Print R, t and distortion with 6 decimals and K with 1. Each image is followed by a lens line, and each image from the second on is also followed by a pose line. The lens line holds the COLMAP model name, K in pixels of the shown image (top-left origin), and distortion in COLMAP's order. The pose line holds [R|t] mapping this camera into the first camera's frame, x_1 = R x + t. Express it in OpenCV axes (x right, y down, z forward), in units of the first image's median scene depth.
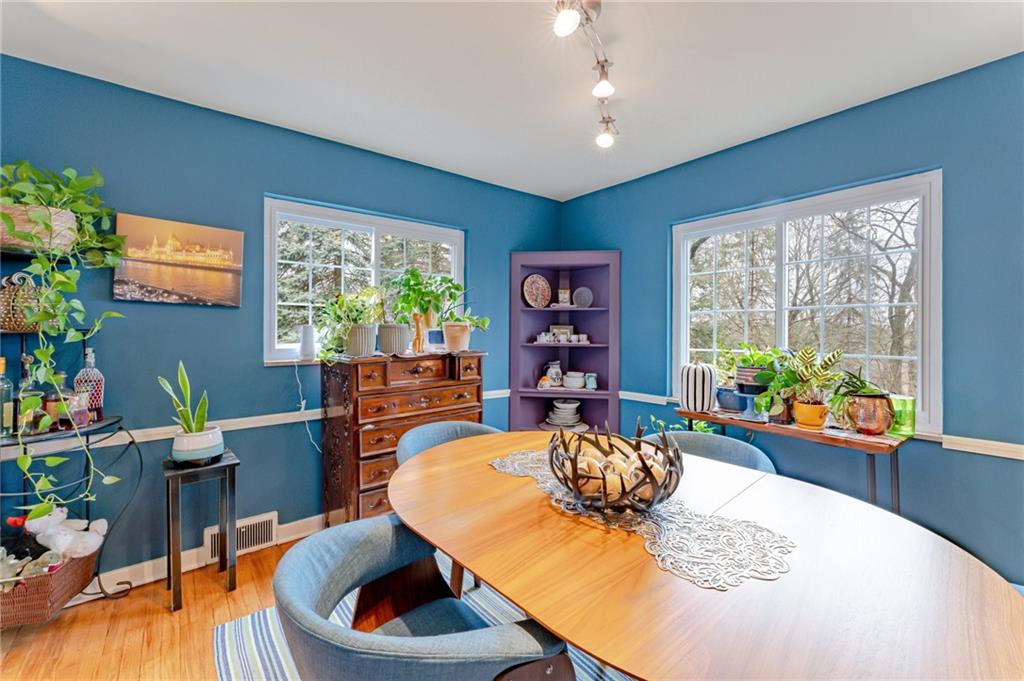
lens RADIAL K [[424.5, 0, 512.0], [0, 424.5, 340.5], [0, 0, 1]] dist [-0.002135, -0.000249]
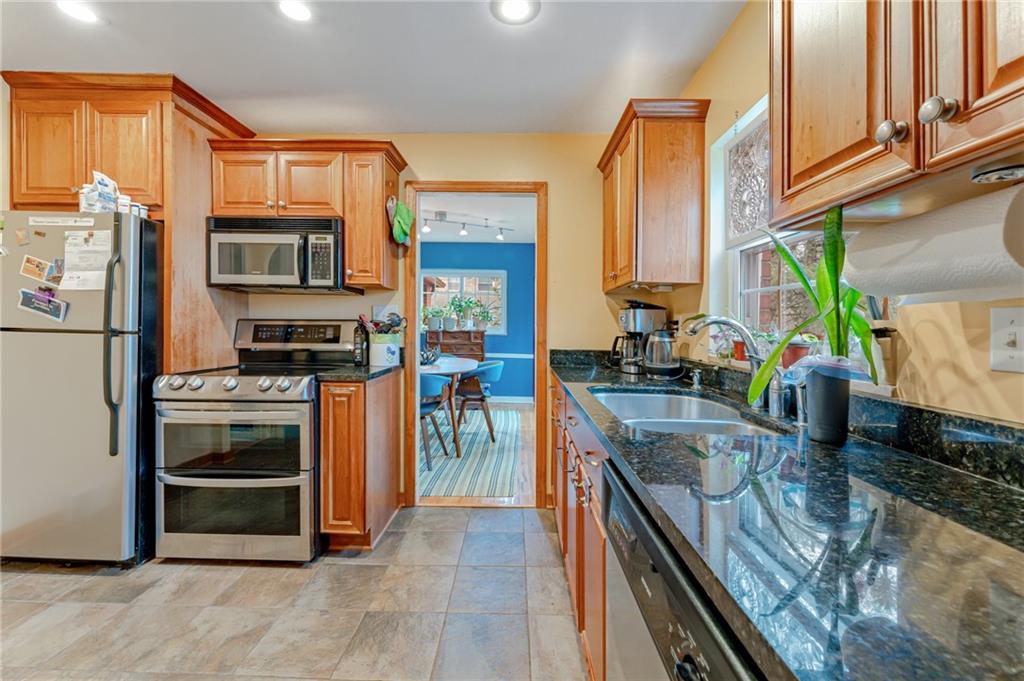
lens RADIAL K [[415.3, 0, 510.2], [0, 415.3, 329.6], [0, 0, 1]] dist [-0.000539, 0.000046]
pose [[0.771024, 0.019501, -0.636508, 1.539950], [-0.023571, 0.999720, 0.002076, 0.015379], [0.636370, 0.013402, 0.771268, -0.623798]]
